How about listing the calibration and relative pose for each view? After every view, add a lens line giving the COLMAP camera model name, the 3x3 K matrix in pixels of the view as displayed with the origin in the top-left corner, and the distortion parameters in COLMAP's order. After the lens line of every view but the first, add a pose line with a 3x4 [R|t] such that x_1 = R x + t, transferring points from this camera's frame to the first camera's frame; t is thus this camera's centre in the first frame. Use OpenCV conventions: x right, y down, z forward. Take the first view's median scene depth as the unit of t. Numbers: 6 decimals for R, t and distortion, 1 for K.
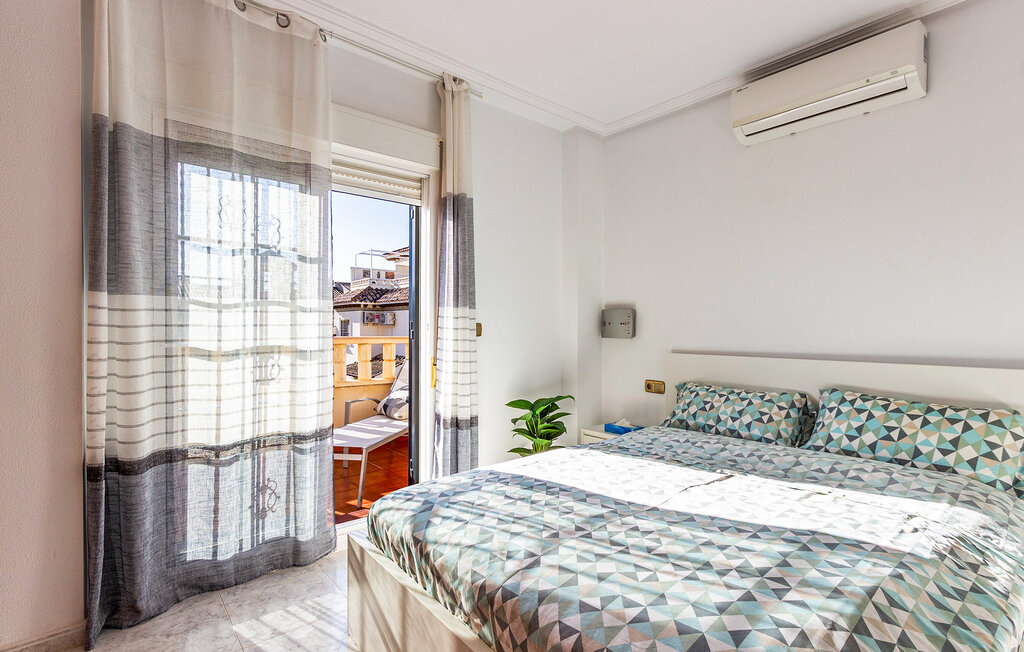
lens RADIAL K [[489.3, 0, 511.1], [0, 489.3, 331.3], [0, 0, 1]] dist [0.000783, 0.000373]
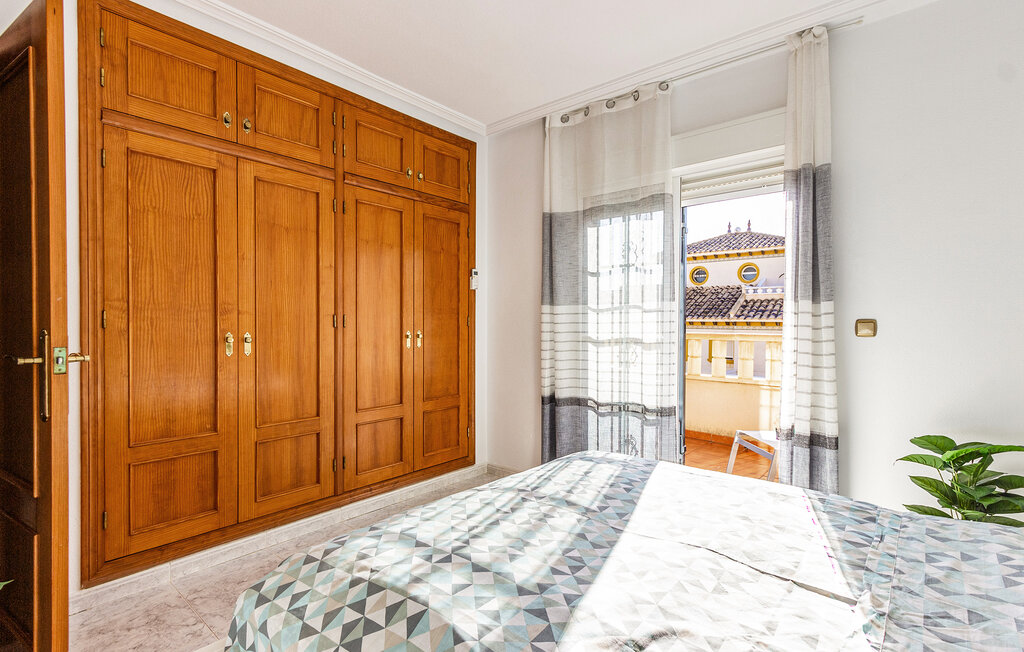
lens RADIAL K [[481.6, 0, 524.2], [0, 481.6, 326.2], [0, 0, 1]] dist [-0.001572, 0.000176]
pose [[0.164875, 0.002773, -0.986311, 0.920923], [-0.011571, 0.999933, 0.000877, -0.000546], [0.986247, 0.011268, 0.164896, 0.569184]]
